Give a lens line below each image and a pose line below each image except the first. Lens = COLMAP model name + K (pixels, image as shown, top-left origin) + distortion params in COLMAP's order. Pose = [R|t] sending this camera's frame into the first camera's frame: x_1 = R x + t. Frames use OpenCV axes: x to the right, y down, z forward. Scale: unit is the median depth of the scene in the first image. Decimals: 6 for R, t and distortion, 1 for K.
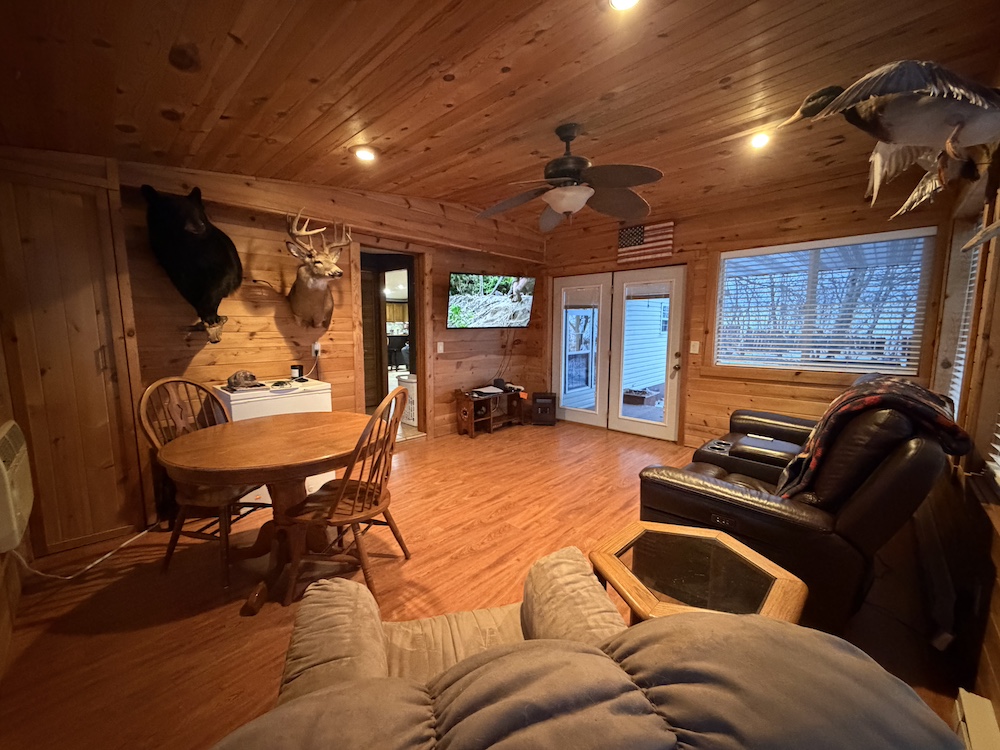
lens RADIAL K [[397.3, 0, 499.1], [0, 397.3, 375.2], [0, 0, 1]] dist [0.000102, -0.000287]
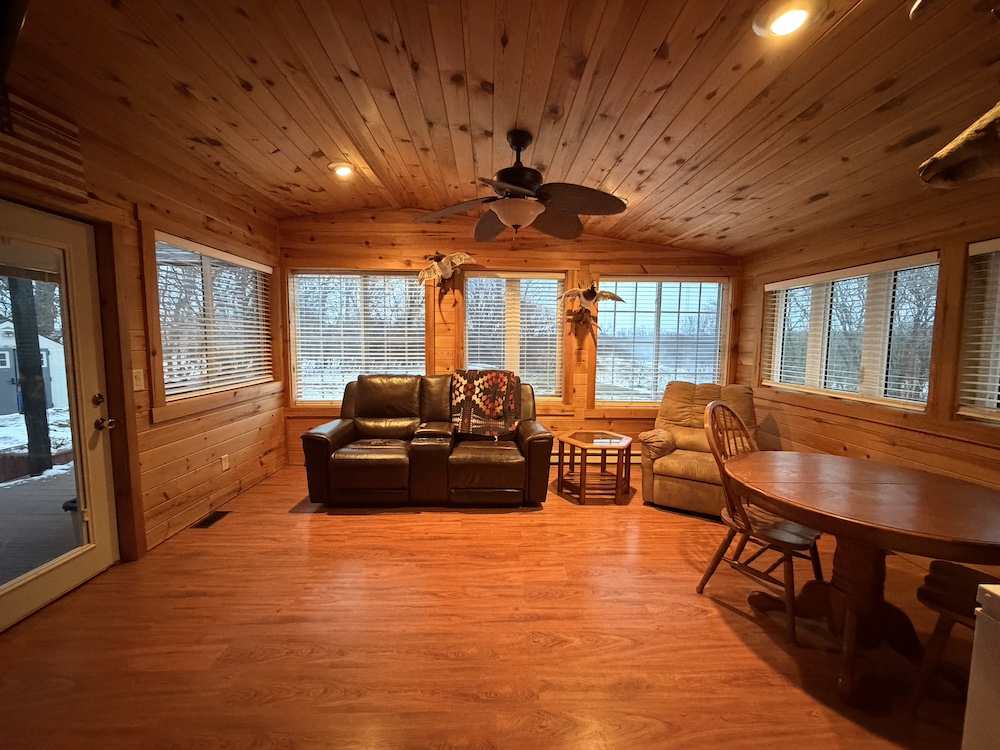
lens RADIAL K [[397.3, 0, 498.0], [0, 397.3, 374.4], [0, 0, 1]] dist [0.000102, -0.000287]
pose [[-0.708953, -0.062491, 0.702482, -0.392590], [0.080088, 0.982490, 0.168225, -0.185493], [-0.700694, 0.175524, -0.691534, 1.432558]]
